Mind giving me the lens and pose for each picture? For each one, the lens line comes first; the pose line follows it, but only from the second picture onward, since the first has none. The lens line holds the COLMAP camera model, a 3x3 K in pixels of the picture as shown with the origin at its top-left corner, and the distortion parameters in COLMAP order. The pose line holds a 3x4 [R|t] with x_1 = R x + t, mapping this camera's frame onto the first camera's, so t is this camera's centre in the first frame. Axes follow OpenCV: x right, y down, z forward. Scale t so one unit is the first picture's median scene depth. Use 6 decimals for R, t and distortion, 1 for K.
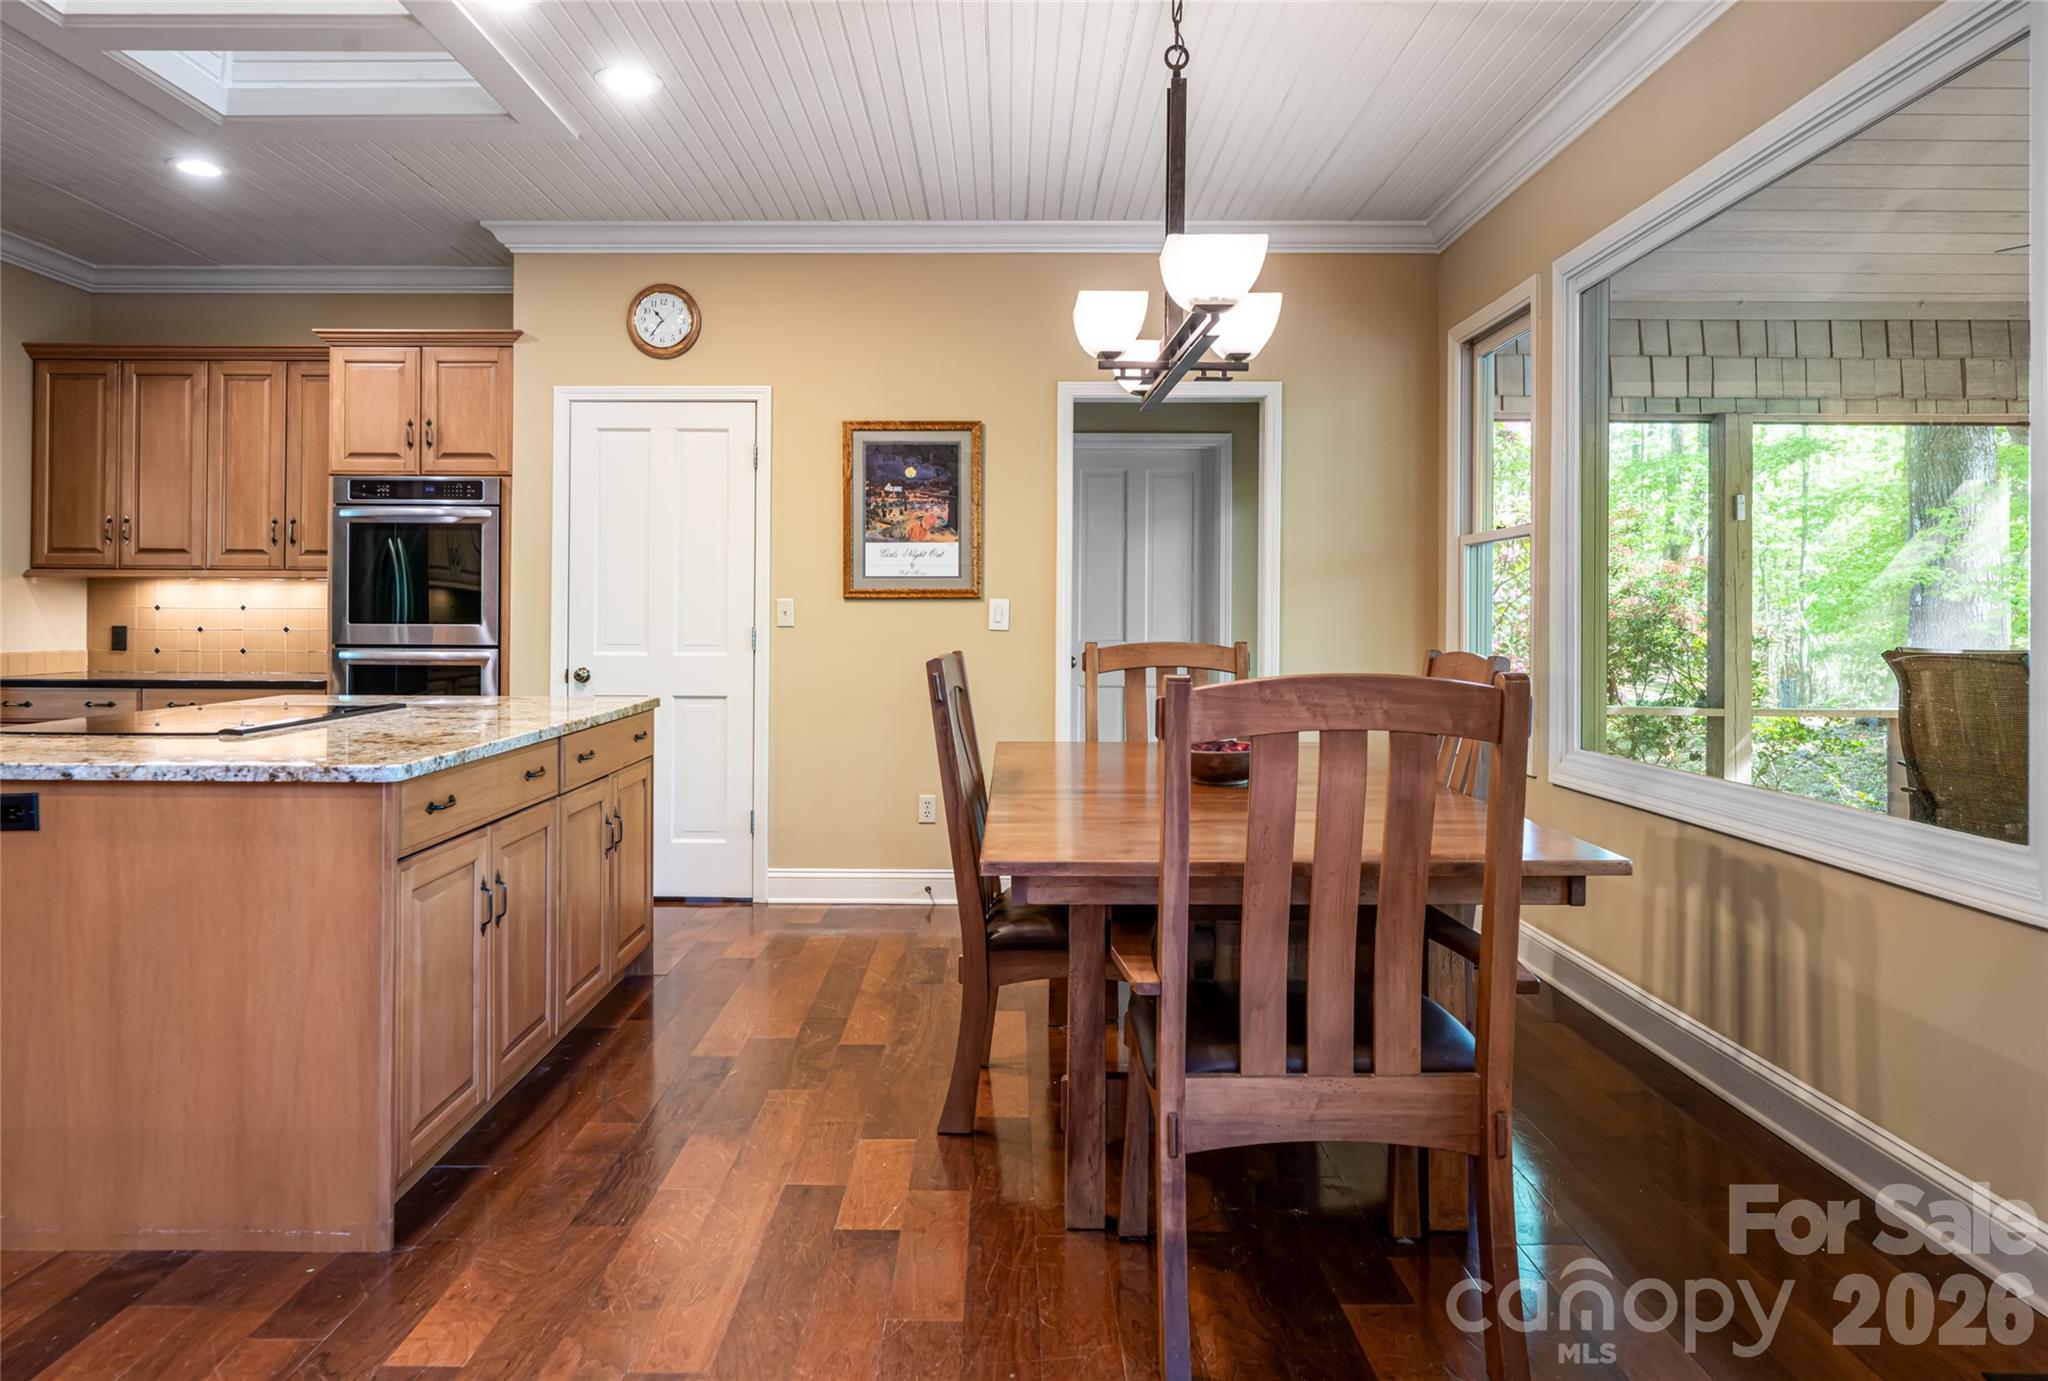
lens RADIAL K [[1266.9, 0, 983.9], [0, 1266.9, 619.3], [0, 0, 1]] dist [0.005919, -0.003142]
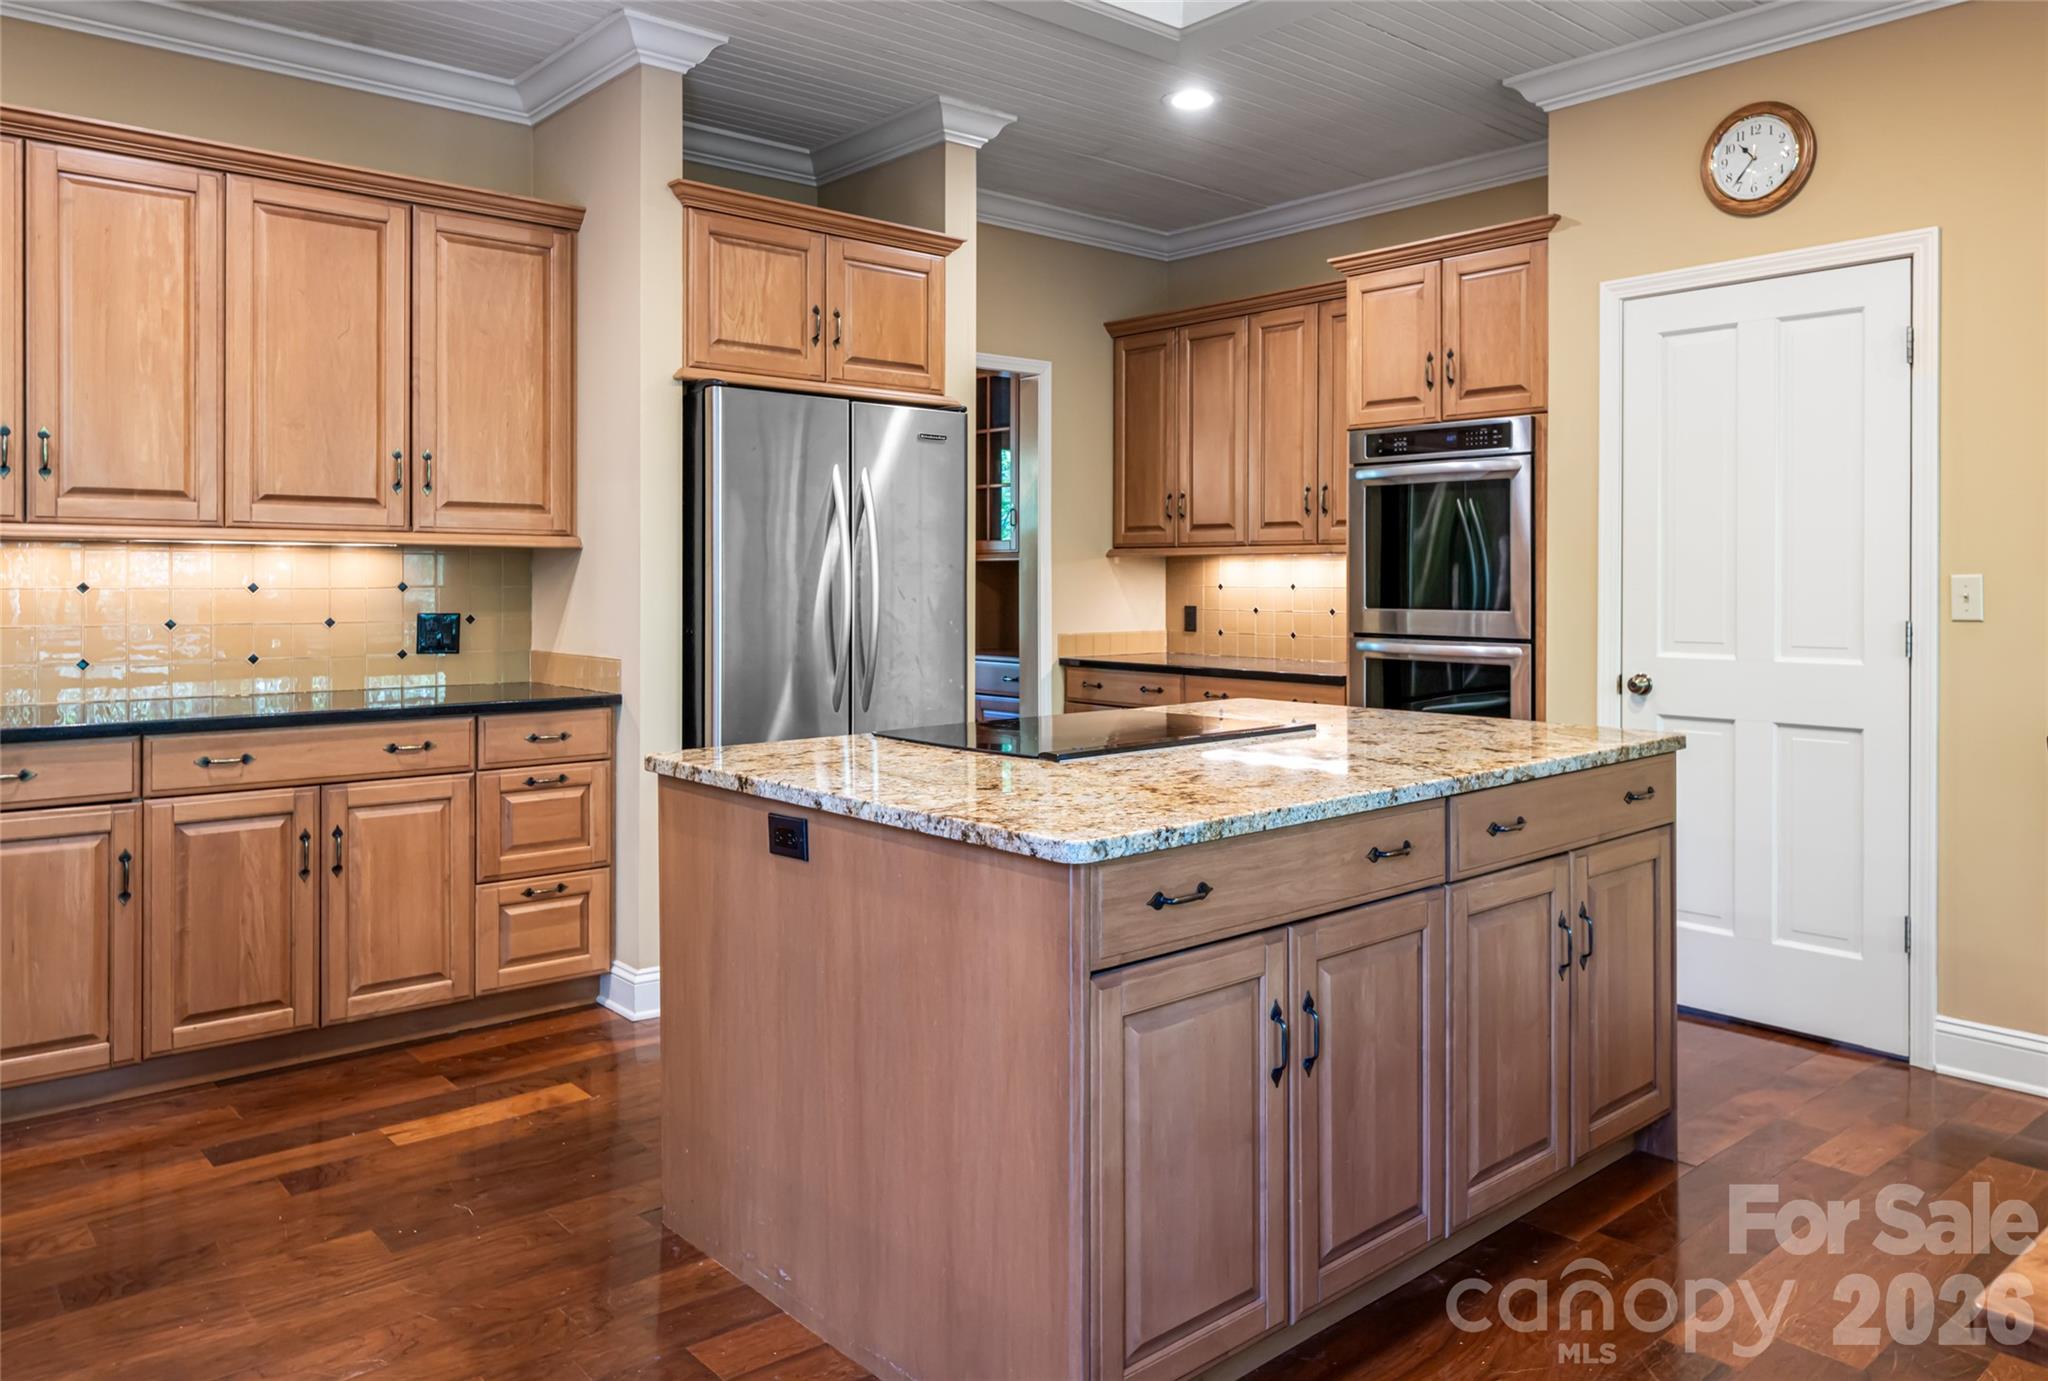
lens RADIAL K [[1418.6, 0, 1105.3], [0, 1418.6, 580.3], [0, 0, 1]] dist [-0.001861, 0.005617]
pose [[0.674020, -0.001810, -0.738711, 0.068157], [0.003223, 0.999995, 0.000491, -0.015816], [0.738706, -0.002712, 0.674023, 0.249537]]
